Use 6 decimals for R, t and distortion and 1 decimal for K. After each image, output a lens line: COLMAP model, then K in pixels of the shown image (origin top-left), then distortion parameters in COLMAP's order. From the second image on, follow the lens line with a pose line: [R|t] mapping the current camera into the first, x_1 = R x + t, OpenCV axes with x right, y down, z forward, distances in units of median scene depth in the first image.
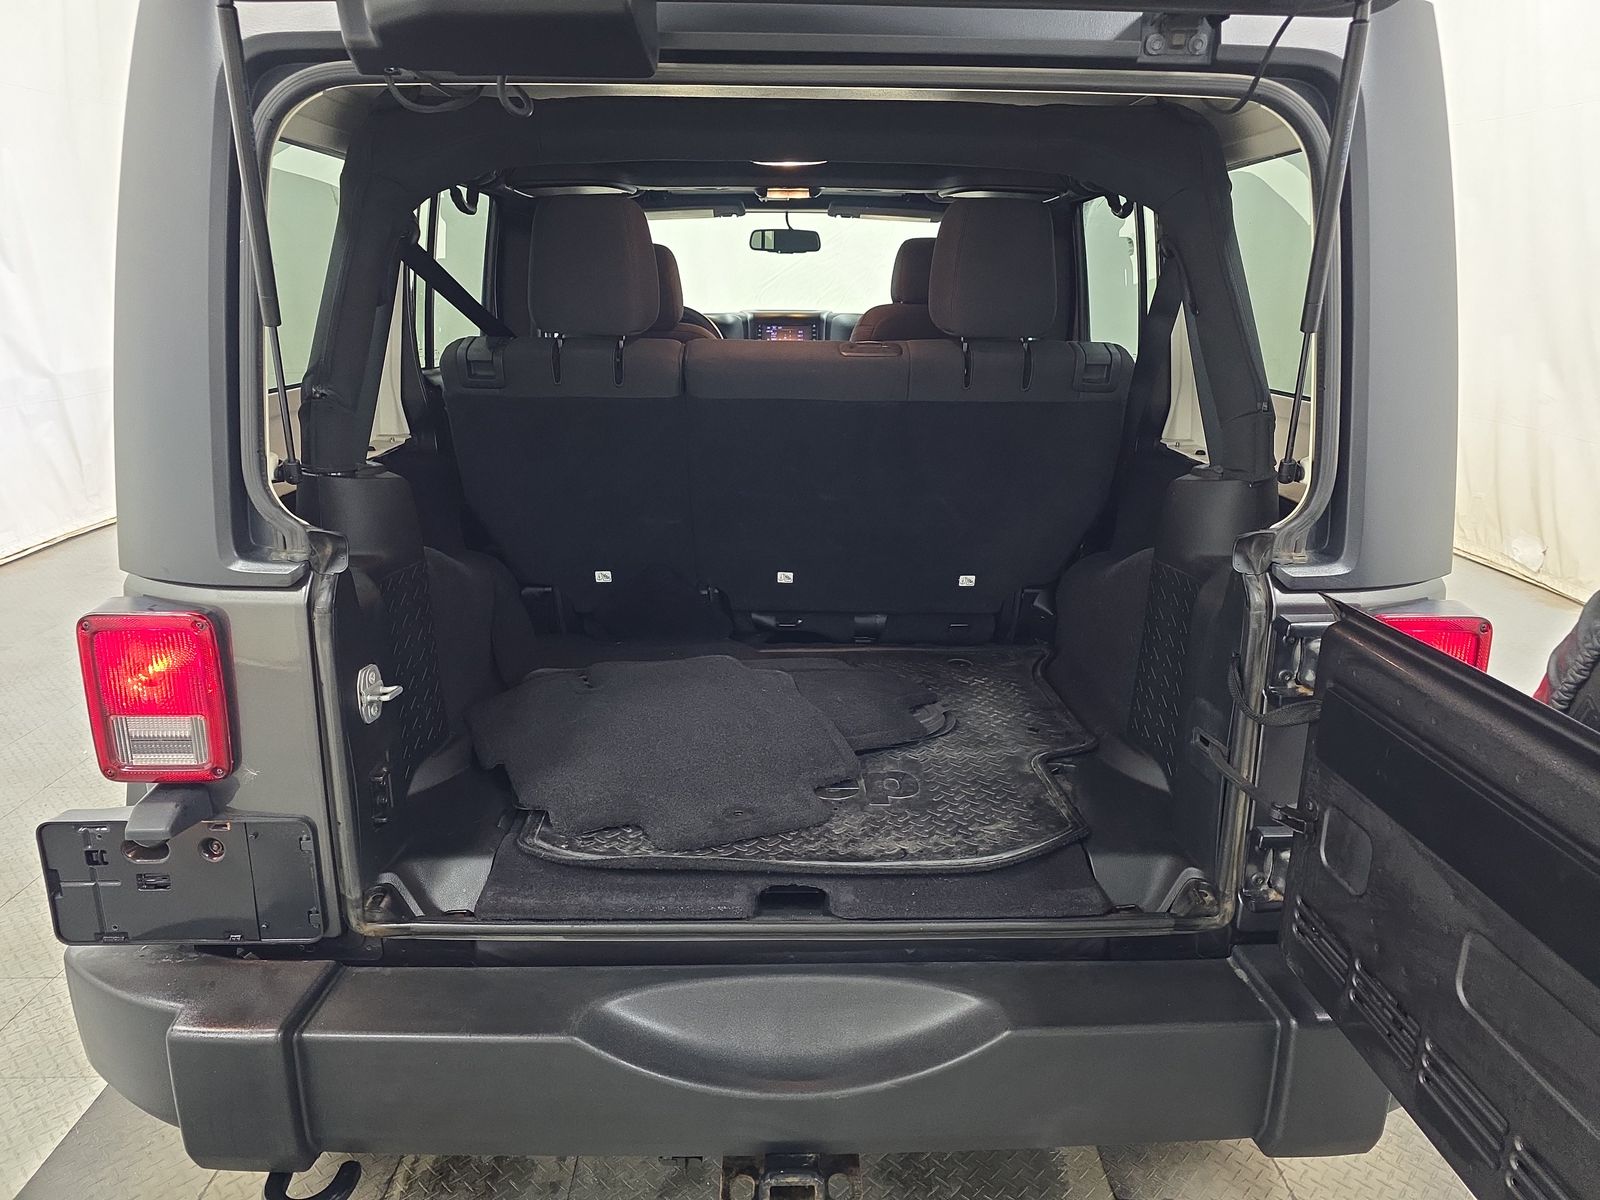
lens RADIAL K [[1132.4, 0, 802.8], [0, 1132.4, 591.8], [0, 0, 1]] dist [0.048900, -0.035257]
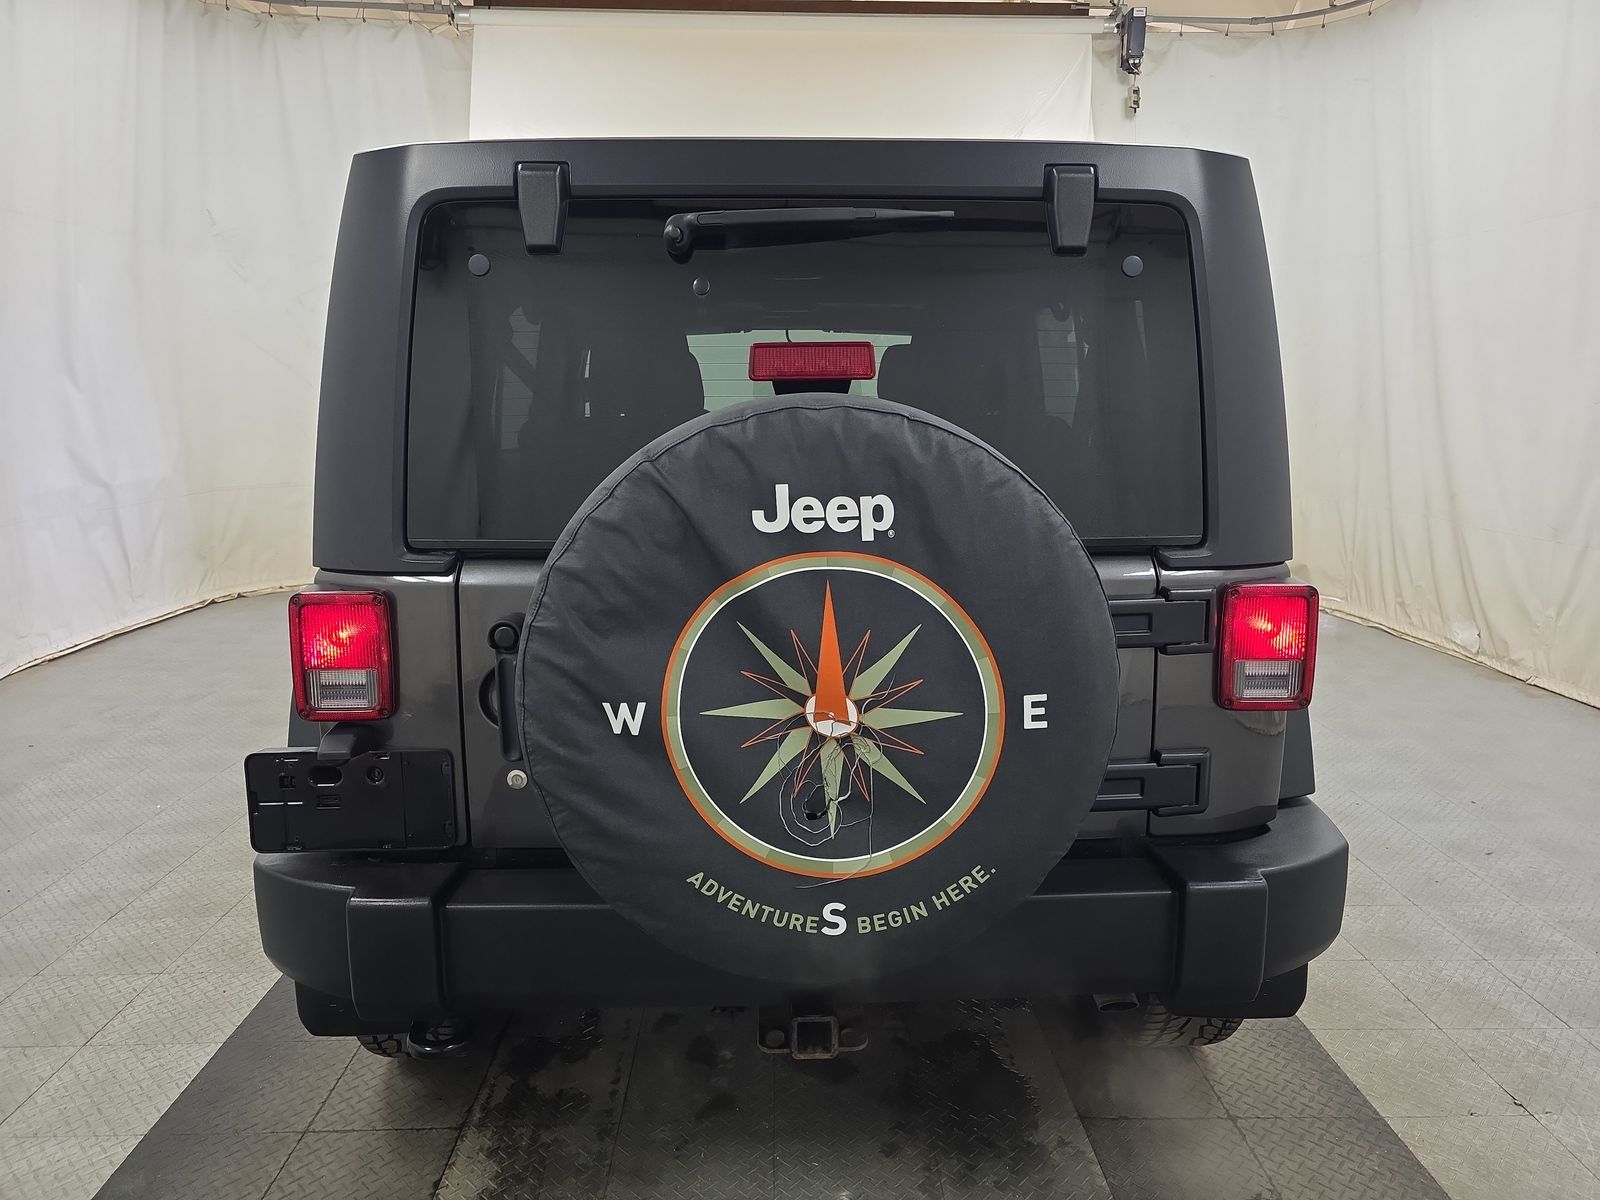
lens RADIAL K [[1132.4, 0, 807.0], [0, 1132.4, 599.8], [0, 0, 1]] dist [0.048900, -0.035257]
pose [[0.999857, -0.010833, 0.012994, -0.028920], [0.012102, 0.994717, -0.101937, 0.160827], [-0.011821, 0.102080, 0.994706, -0.335210]]
